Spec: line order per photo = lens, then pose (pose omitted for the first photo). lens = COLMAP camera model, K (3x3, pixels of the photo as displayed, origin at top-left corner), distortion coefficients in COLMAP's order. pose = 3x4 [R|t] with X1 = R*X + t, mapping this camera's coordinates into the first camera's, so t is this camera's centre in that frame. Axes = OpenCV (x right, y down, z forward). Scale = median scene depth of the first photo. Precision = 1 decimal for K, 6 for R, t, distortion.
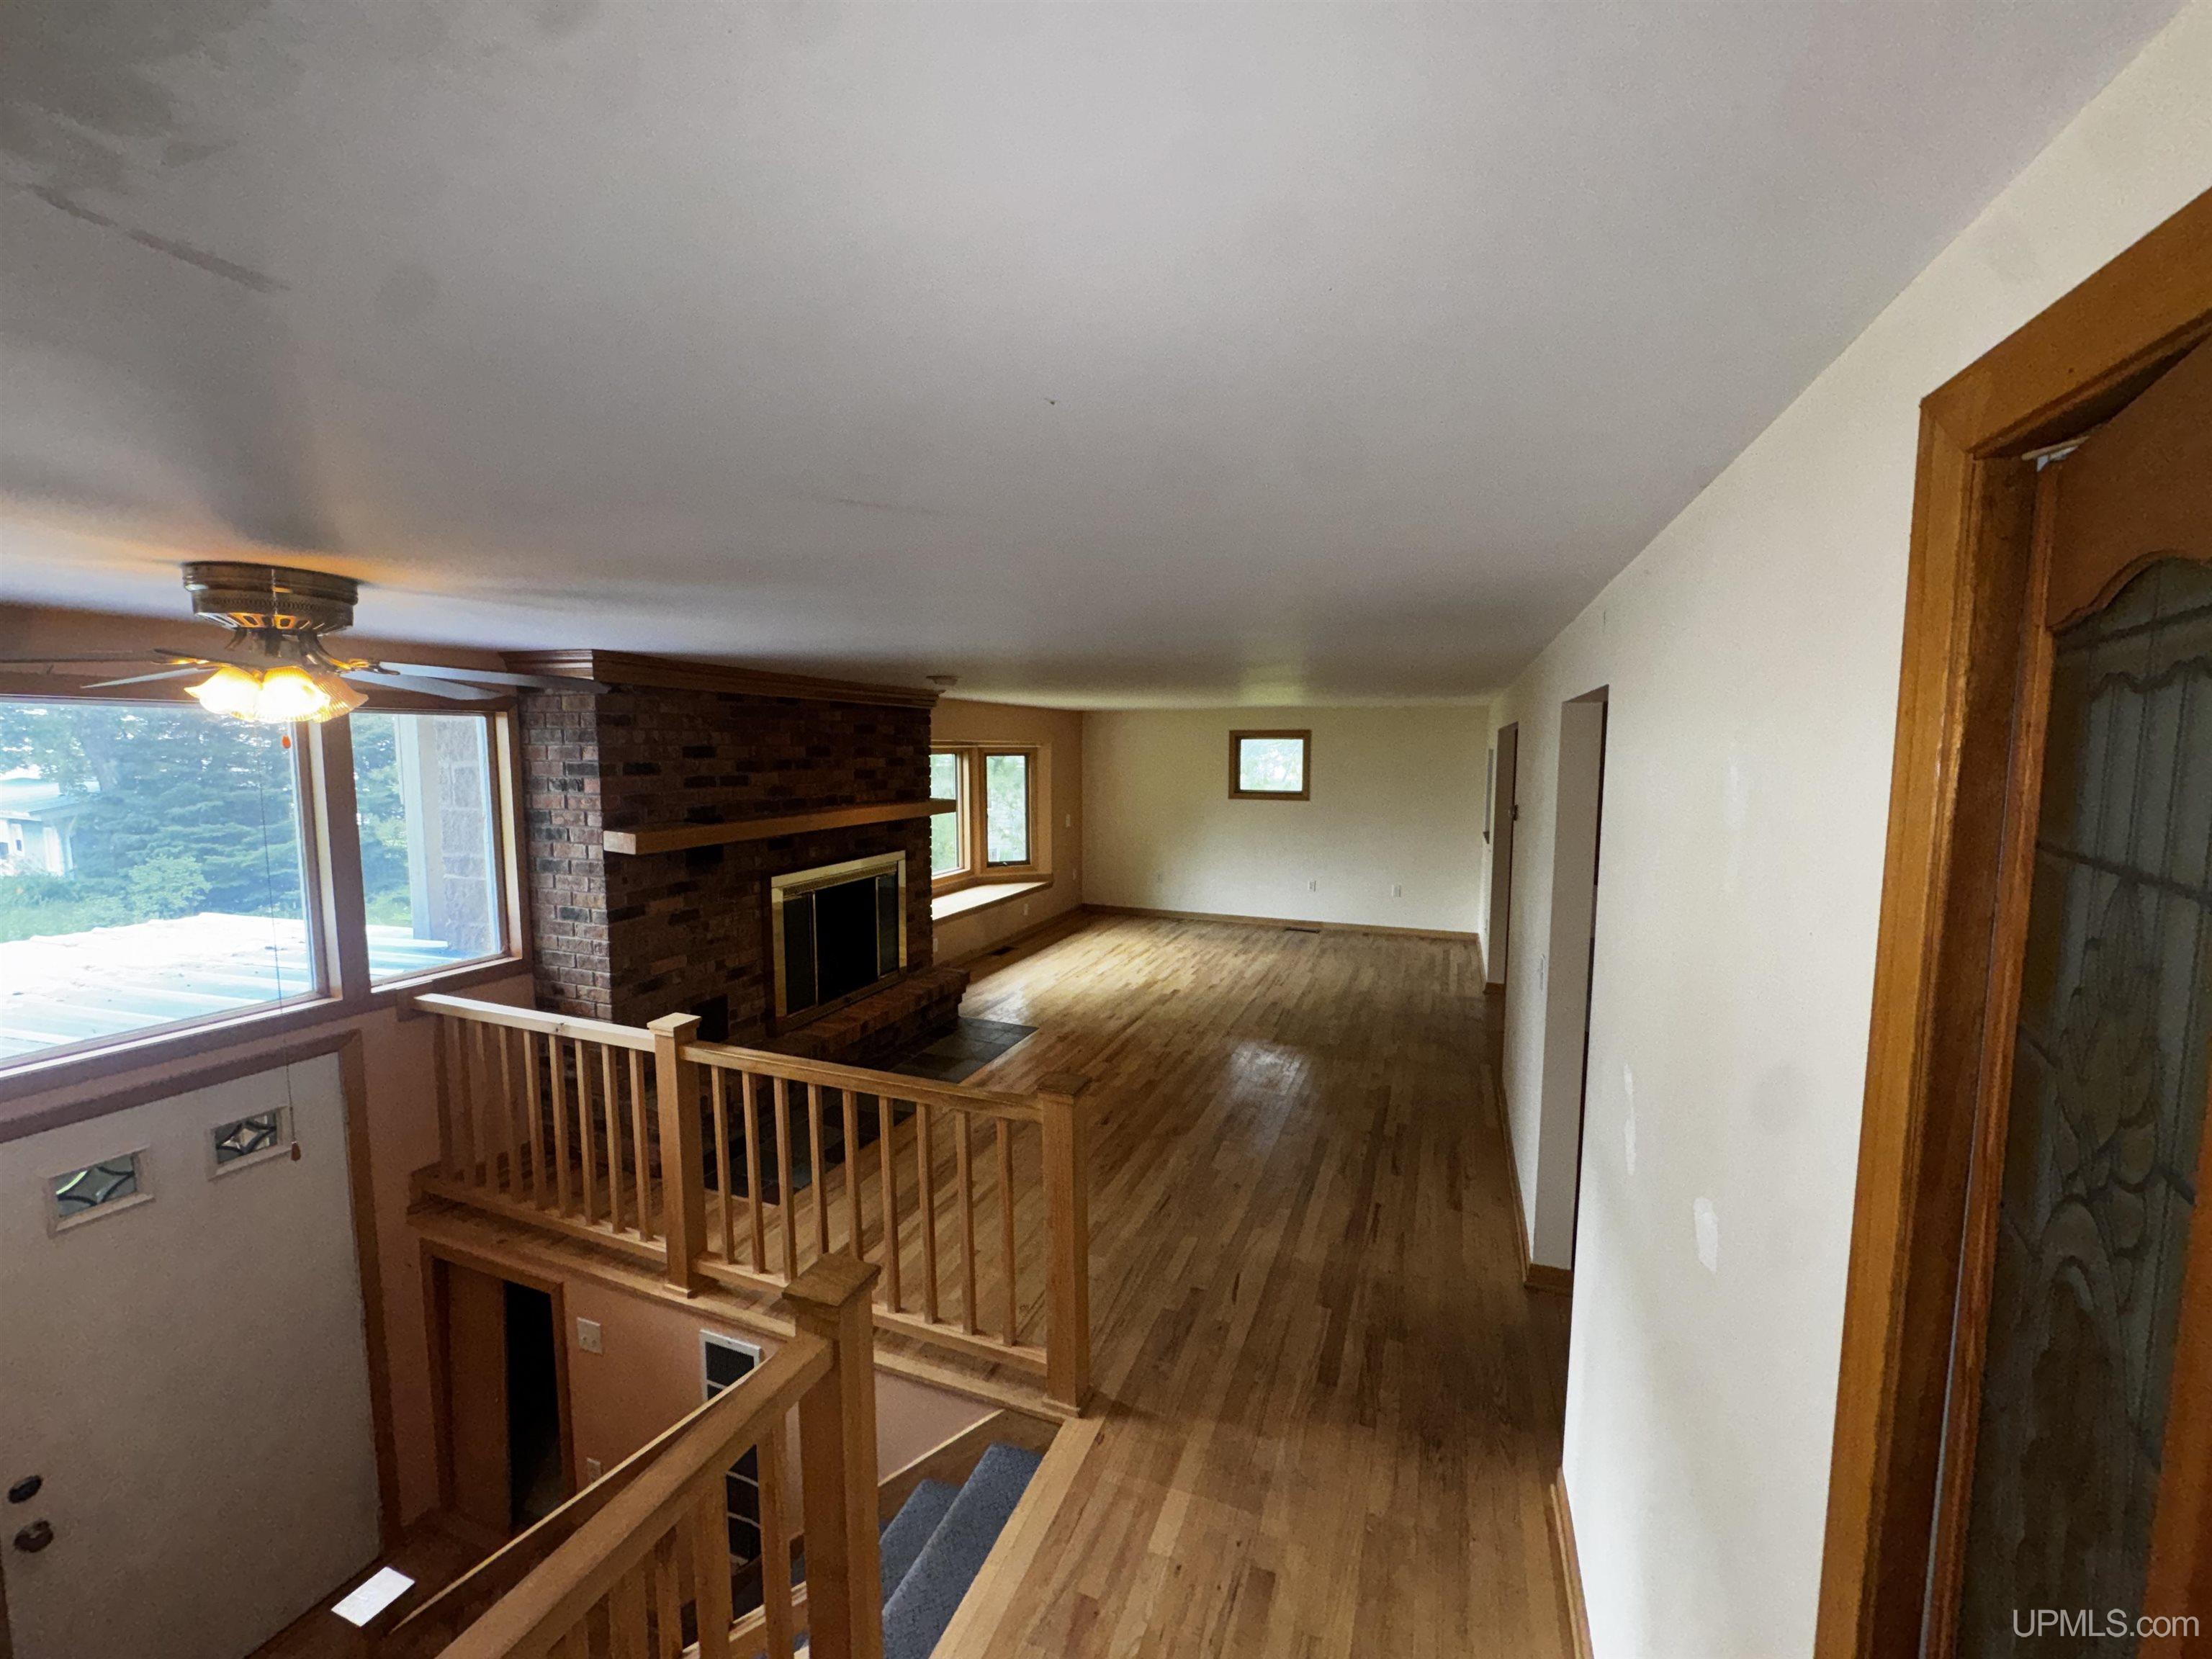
lens RADIAL K [[879.5, 0, 1098.3], [0, 879.5, 824.1], [0, 0, 1]] dist [-0.004150, 0.000256]
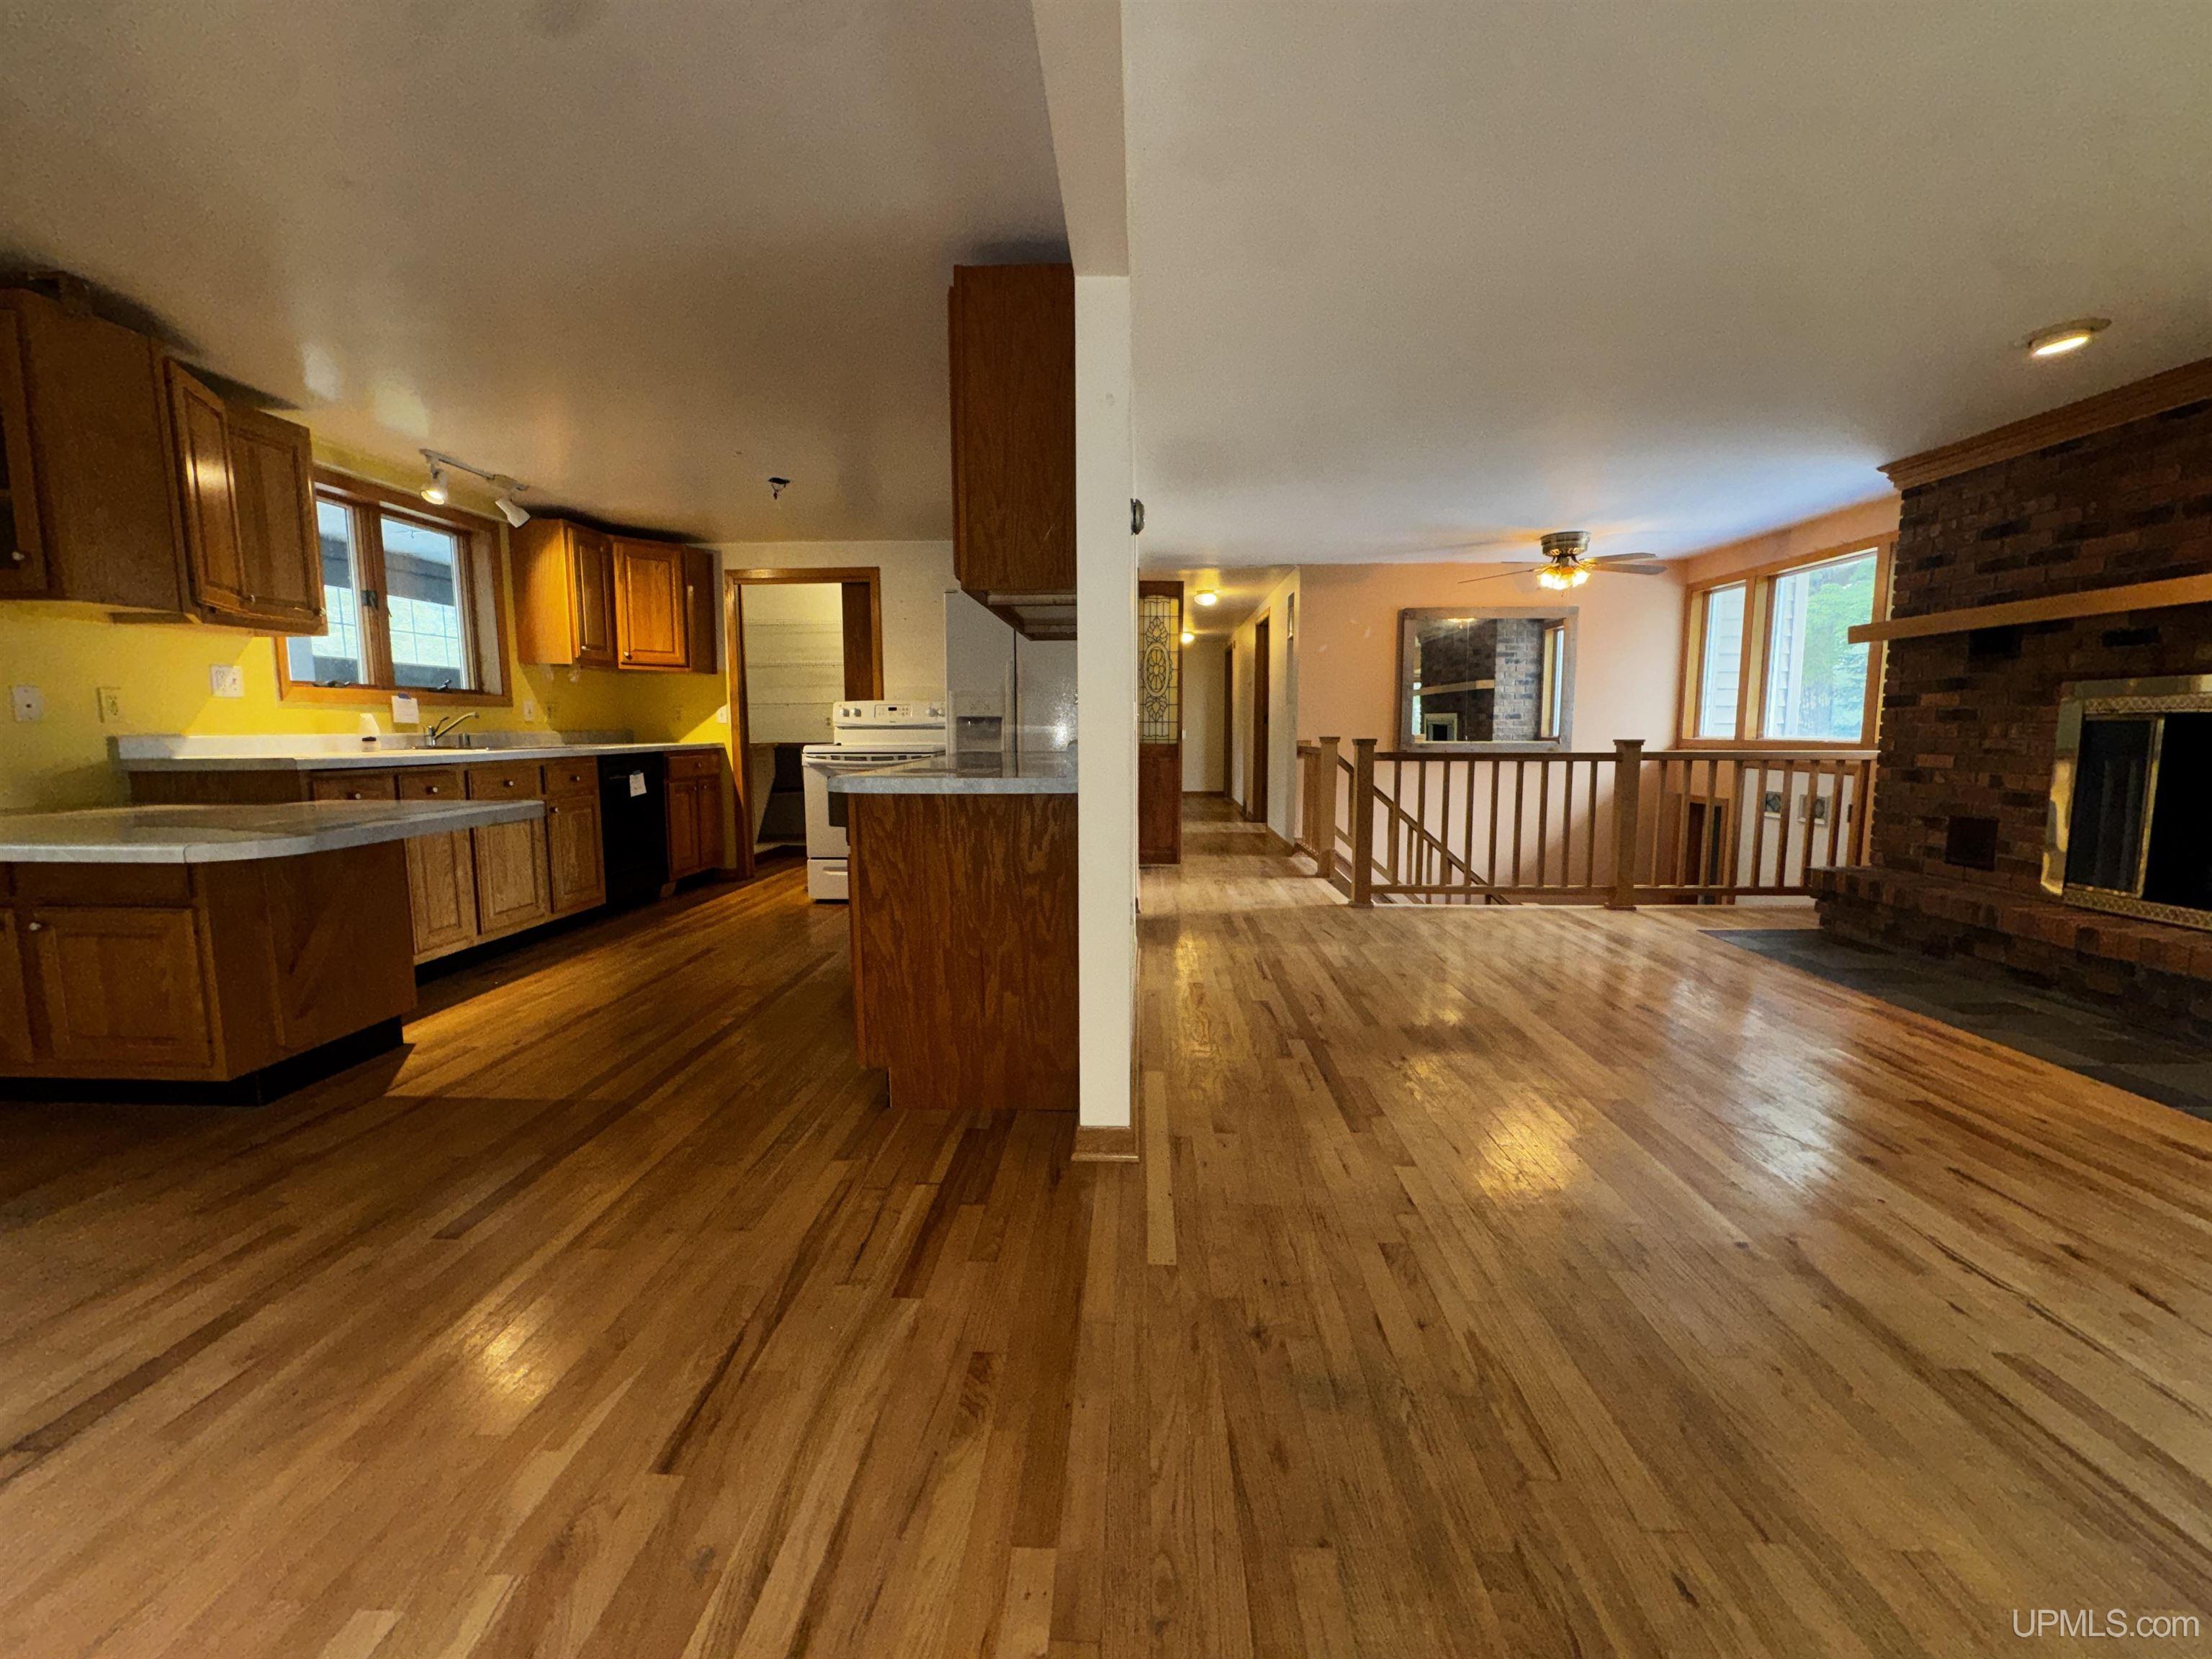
lens RADIAL K [[879.5, 0, 1104.1], [0, 879.5, 824.6], [0, 0, 1]] dist [-0.004150, 0.000256]
pose [[-0.944629, 0.035029, -0.326265, 0.604421], [-0.030171, 0.980802, 0.192656, 0.057152], [0.326750, 0.191832, -0.925438, 1.363704]]
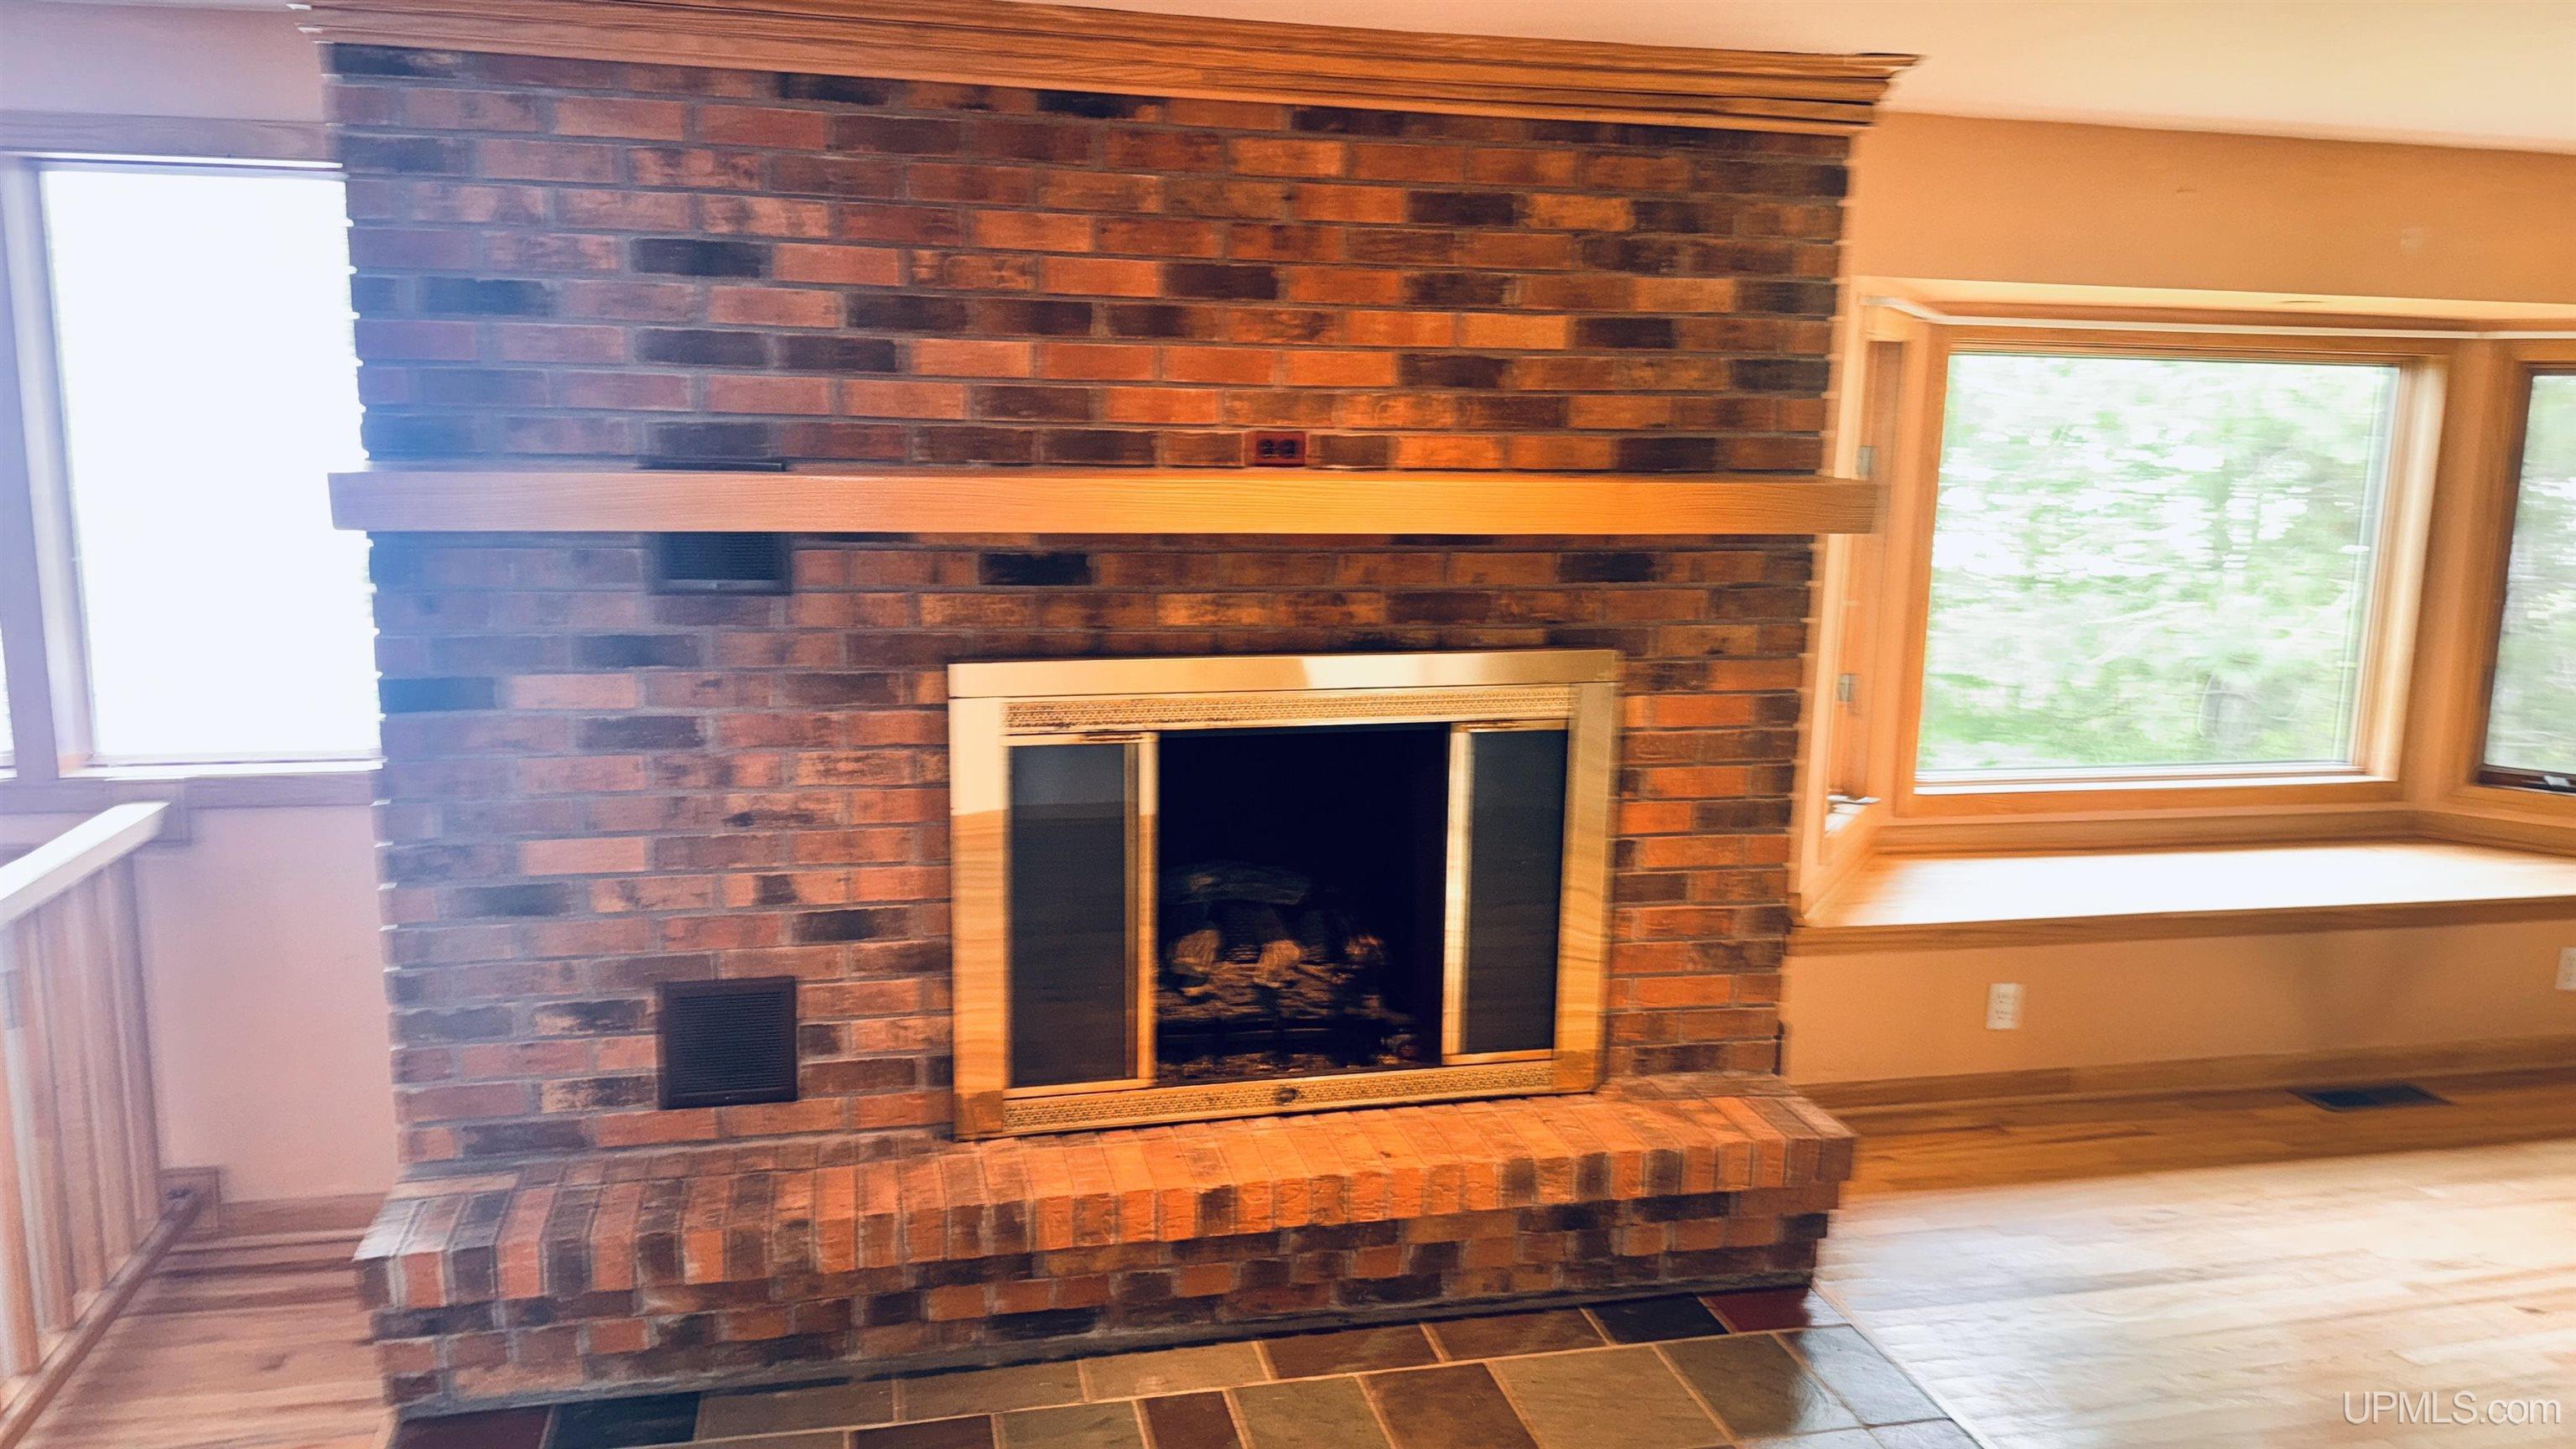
lens RADIAL K [[1706.3, 0, 1235.5], [0, 1706.3, 707.4], [0, 0, 1]] dist [0.058000, -0.003475]
pose [[0.557715, 0.145566, -0.817169, 0.194040], [-0.089555, 0.989308, 0.115109, -0.005204], [0.825187, 0.008983, 0.564788, 0.689711]]
